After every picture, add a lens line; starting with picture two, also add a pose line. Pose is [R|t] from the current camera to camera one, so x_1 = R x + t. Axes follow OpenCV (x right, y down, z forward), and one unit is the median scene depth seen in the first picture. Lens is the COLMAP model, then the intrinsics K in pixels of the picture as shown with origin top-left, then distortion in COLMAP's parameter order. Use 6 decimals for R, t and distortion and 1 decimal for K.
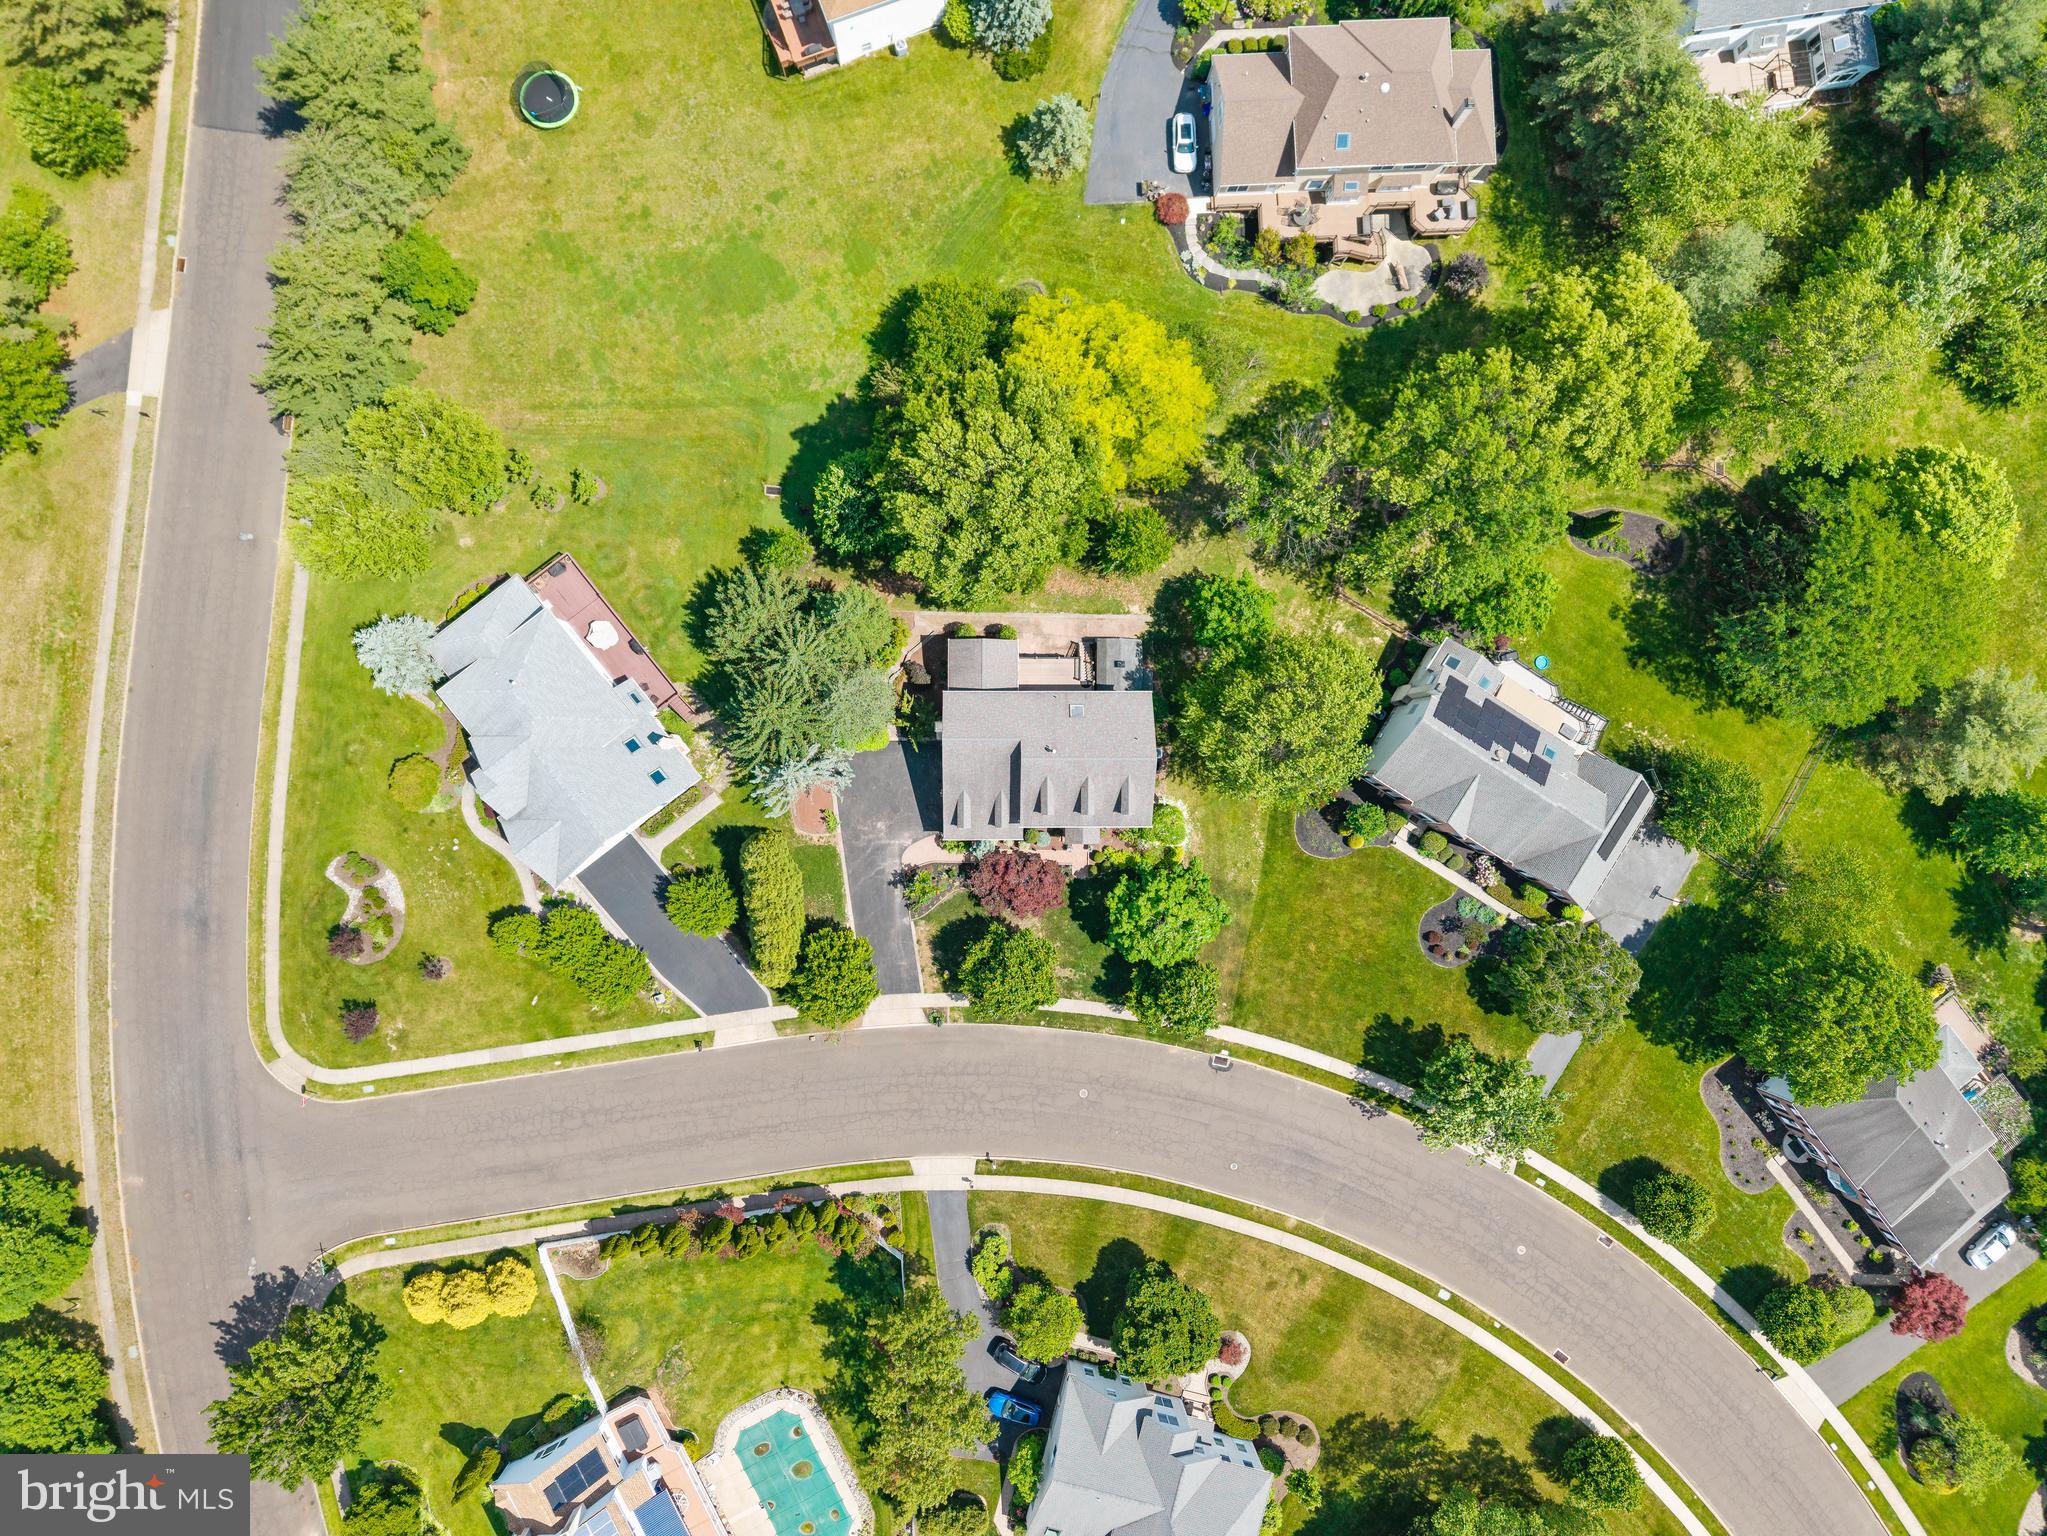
lens RADIAL K [[1405.8, 0, 1012.1], [0, 1405.8, 767.5], [0, 0, 1]] dist [0.007101, 0.000212]
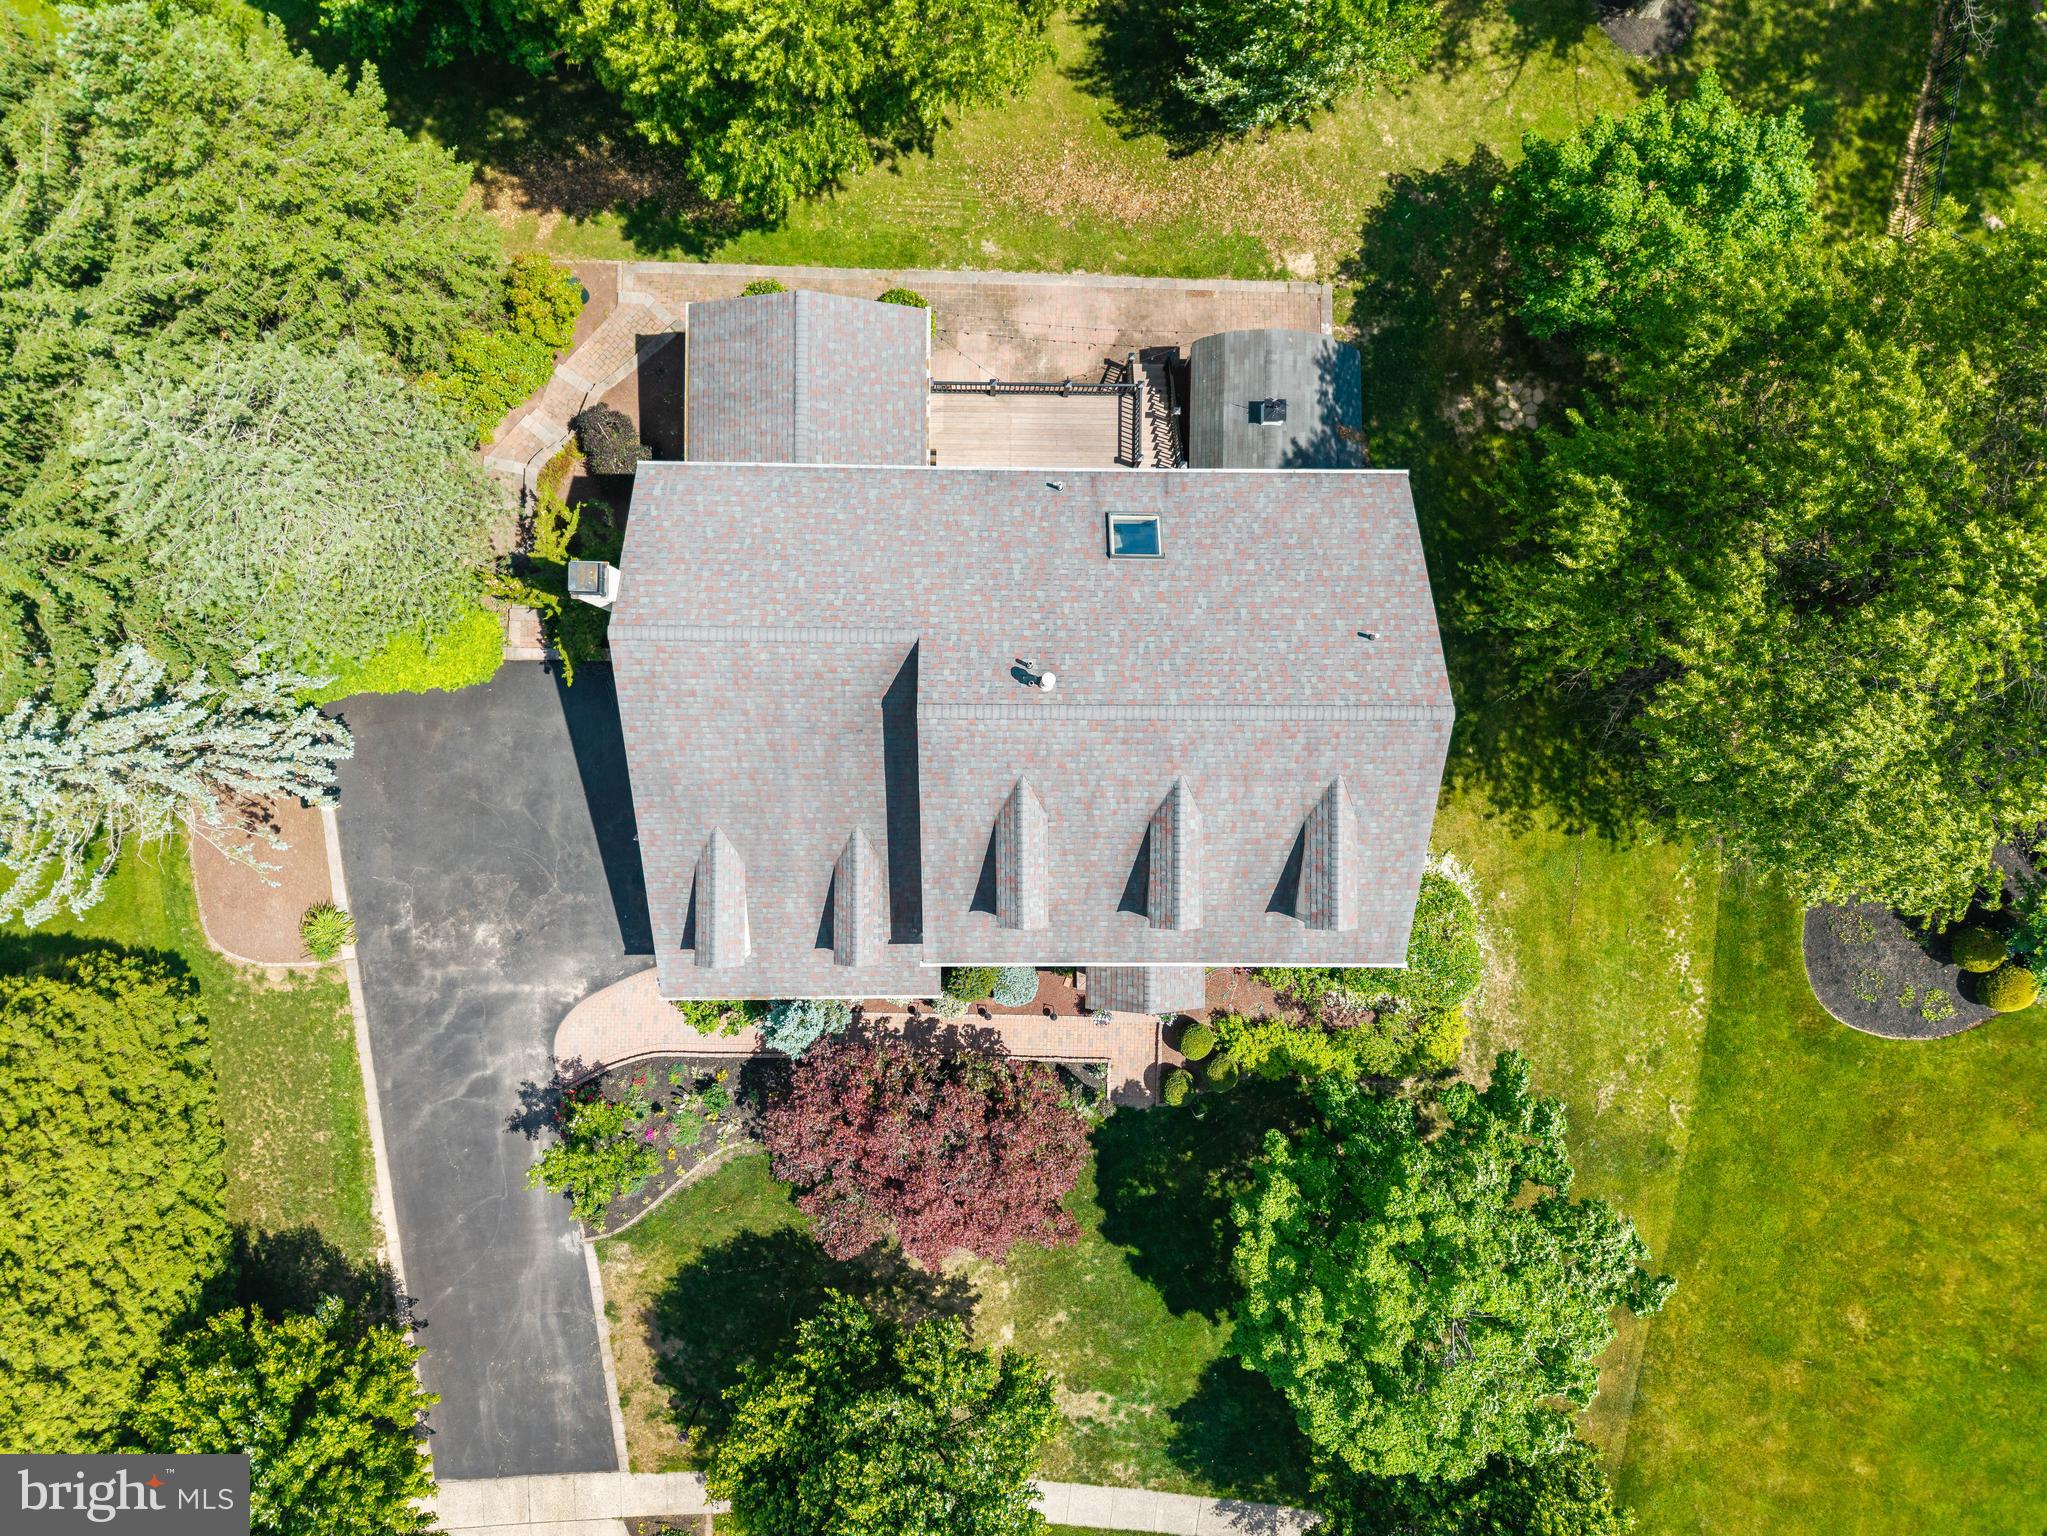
lens RADIAL K [[1405.8, 0, 1035.4], [0, 1405.8, 766.2], [0, 0, 1]] dist [0.007101, 0.000212]
pose [[0.999975, 0.005276, 0.004752, 0.025088], [-0.005291, 0.999981, 0.003037, 0.002795], [-0.004736, -0.003062, 0.999984, 0.692719]]
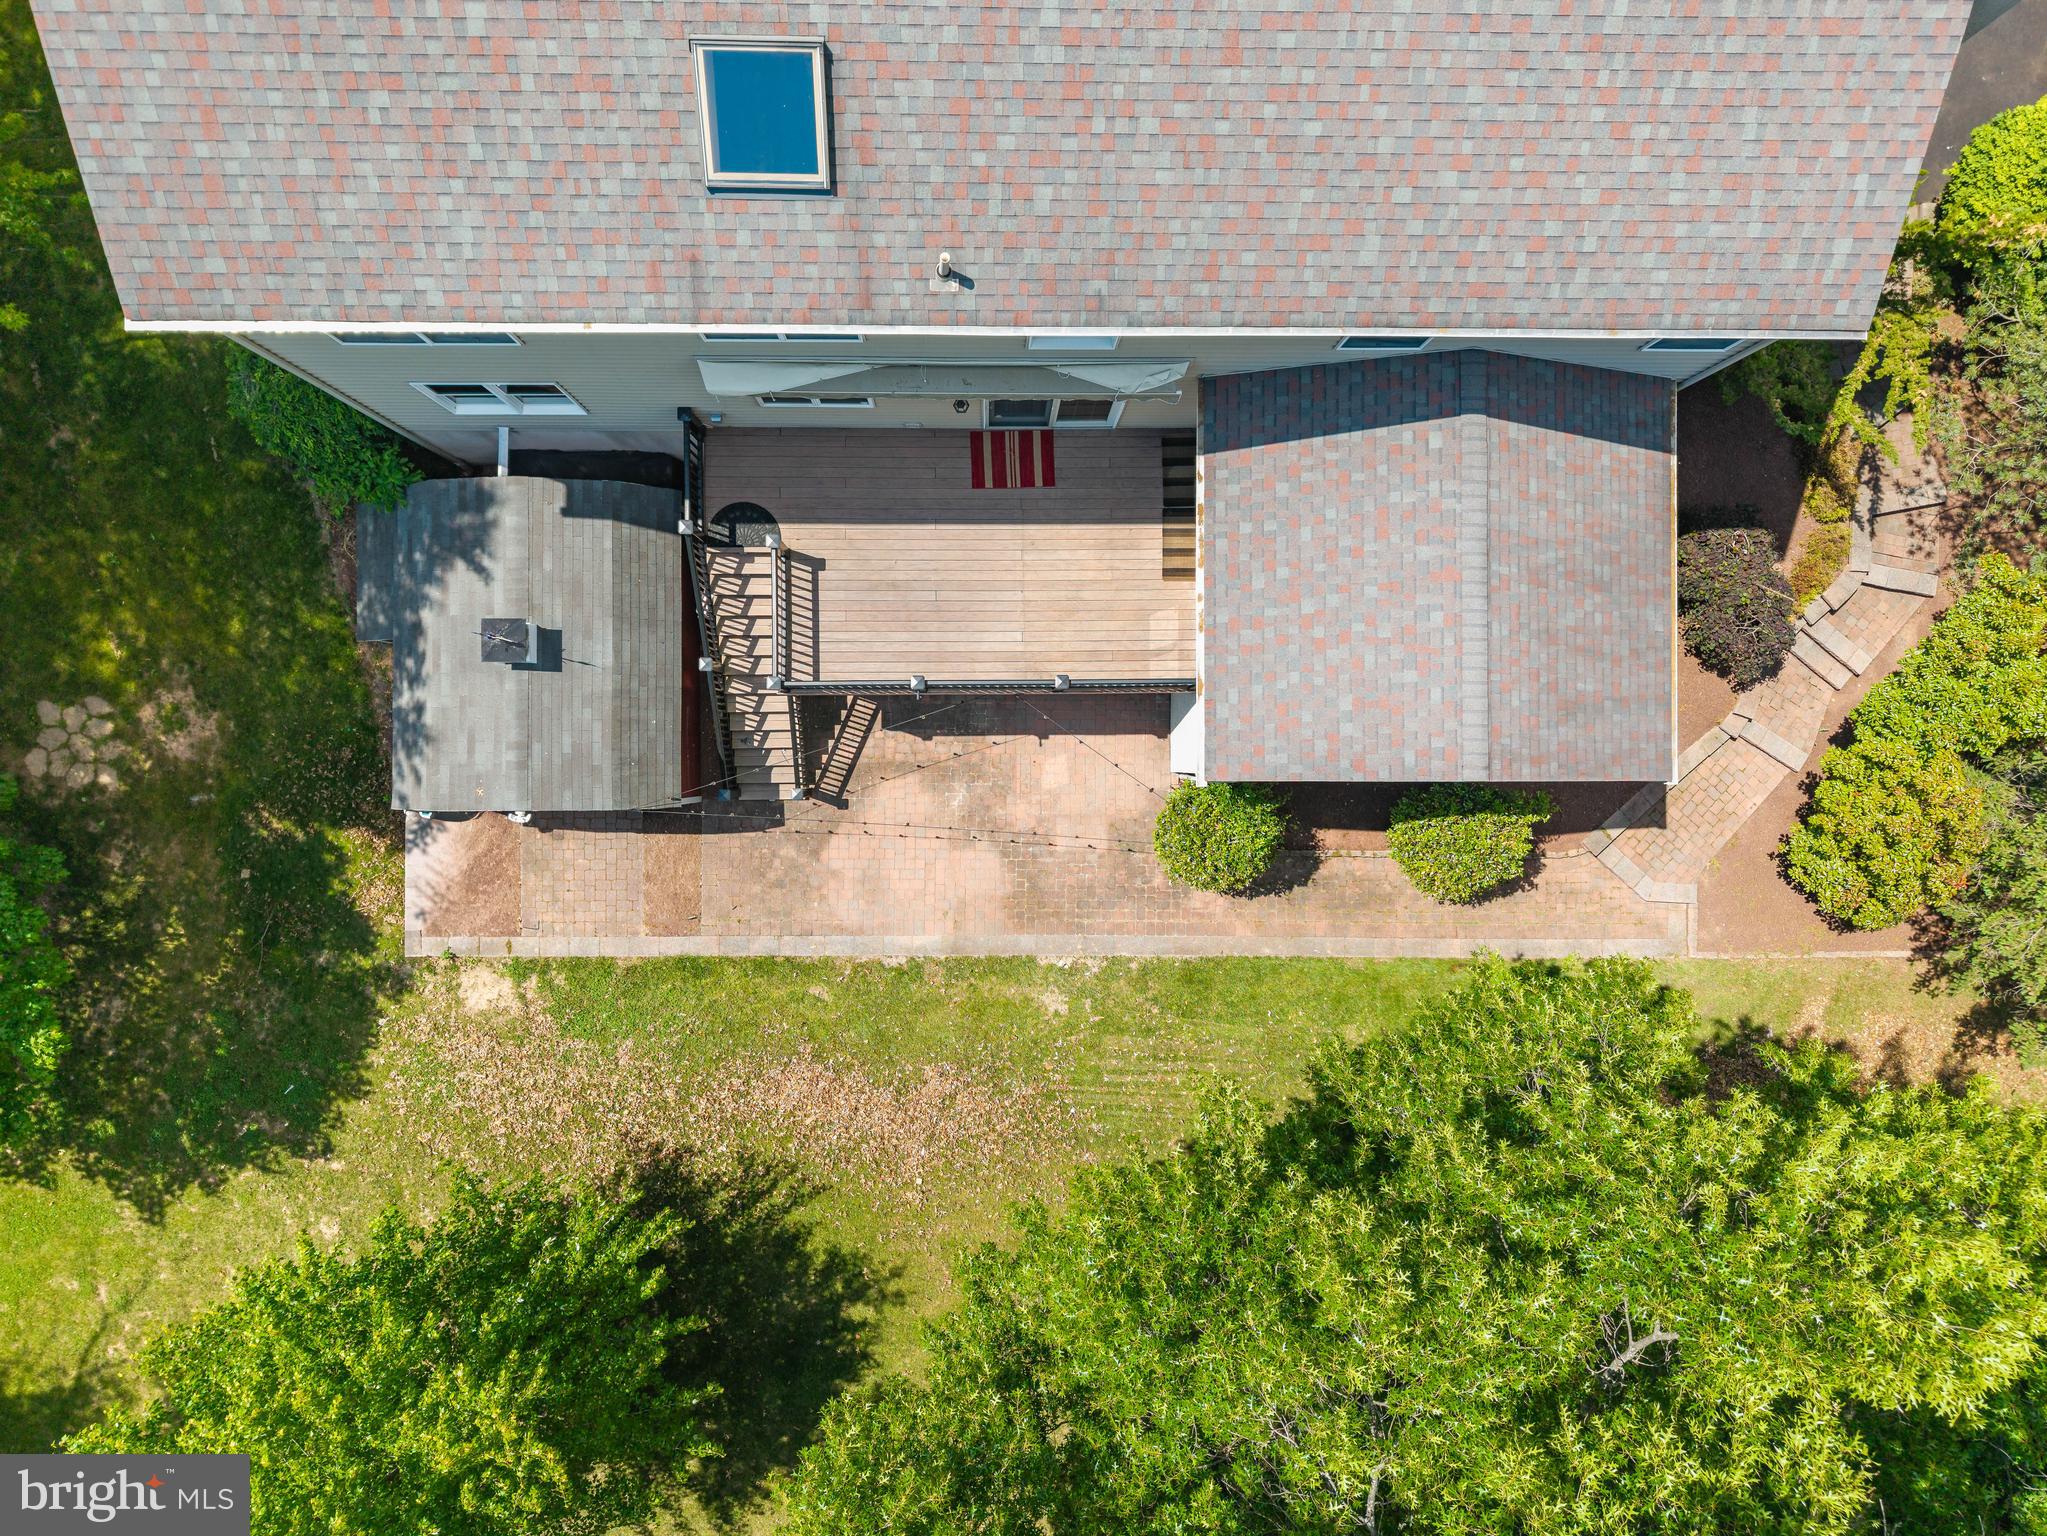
lens RADIAL K [[1405.8, 0, 1031.7], [0, 1405.8, 764.1], [0, 0, 1]] dist [0.007101, 0.000212]
pose [[-0.996991, 0.004666, -0.077380, 0.032480], [-0.005182, -0.999966, 0.006477, -0.087813], [-0.077347, 0.006858, 0.996981, 0.838282]]
